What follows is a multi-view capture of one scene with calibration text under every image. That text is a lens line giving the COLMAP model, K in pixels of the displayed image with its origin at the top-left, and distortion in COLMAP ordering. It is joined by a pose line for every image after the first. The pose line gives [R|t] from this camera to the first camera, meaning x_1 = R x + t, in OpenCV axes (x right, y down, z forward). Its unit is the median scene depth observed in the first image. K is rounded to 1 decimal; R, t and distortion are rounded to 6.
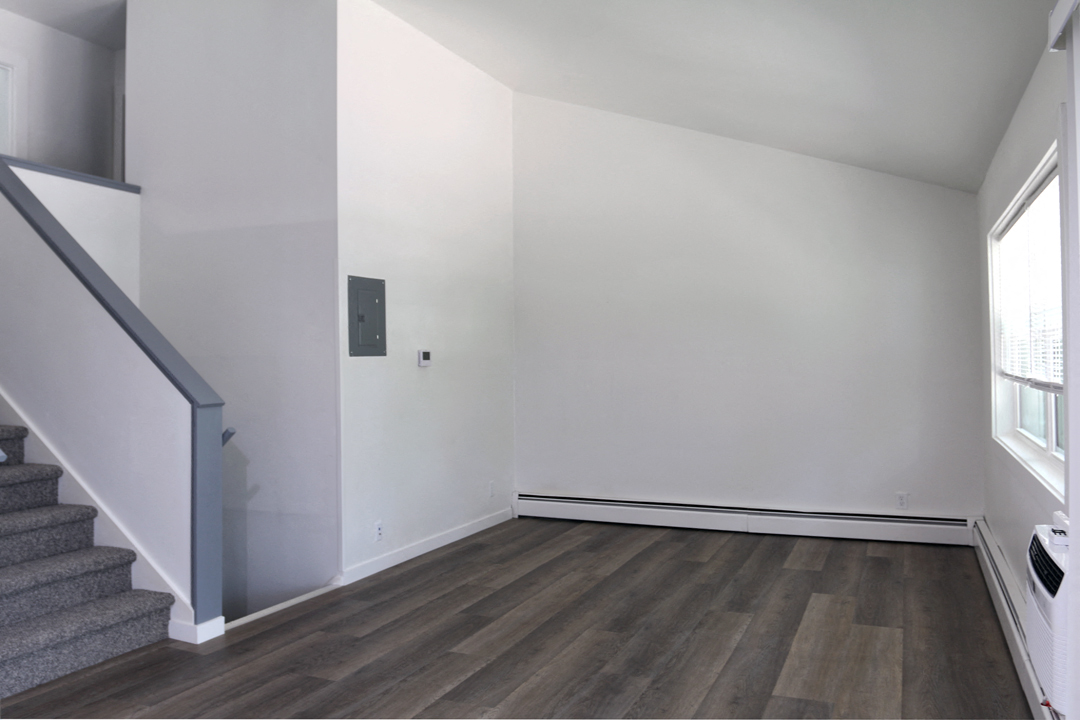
lens RADIAL K [[881.0, 0, 540.0], [0, 881.0, 360.0], [0, 0, 1]] dist [-0.075158, -0.002124]
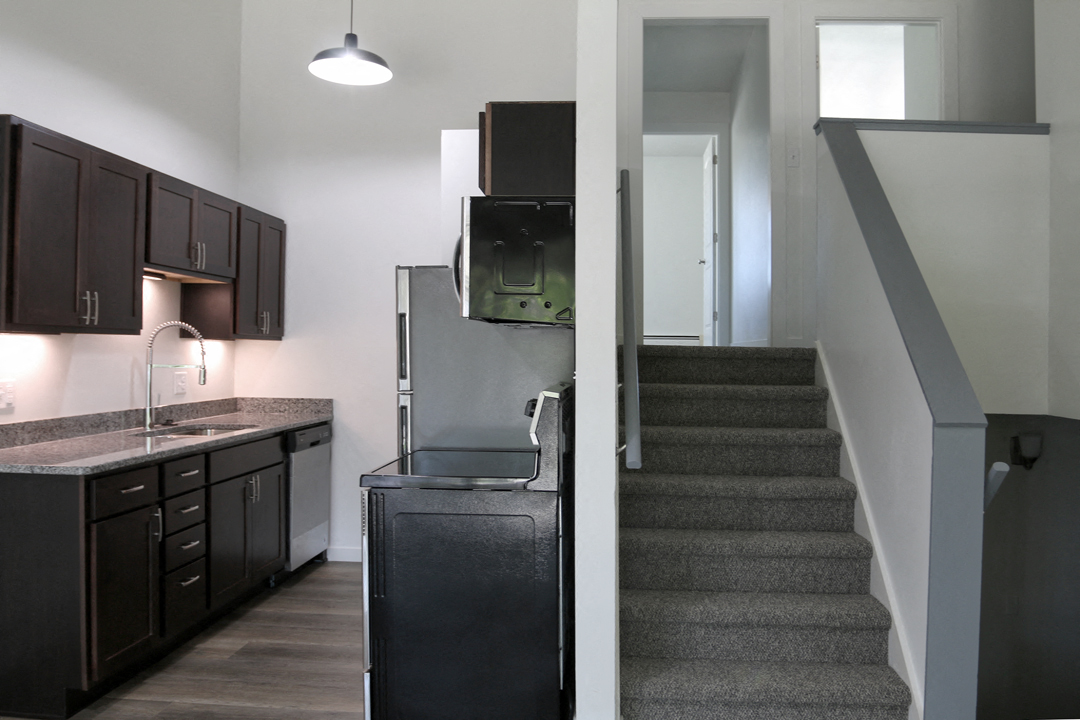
lens RADIAL K [[881.0, 0, 540.0], [0, 881.0, 360.0], [0, 0, 1]] dist [-0.075158, -0.002124]
pose [[0.296301, 0.011990, -0.955019, 0.149282], [-0.012899, 0.999880, 0.008551, 0.001653], [0.955008, 0.009785, 0.296420, 0.512711]]
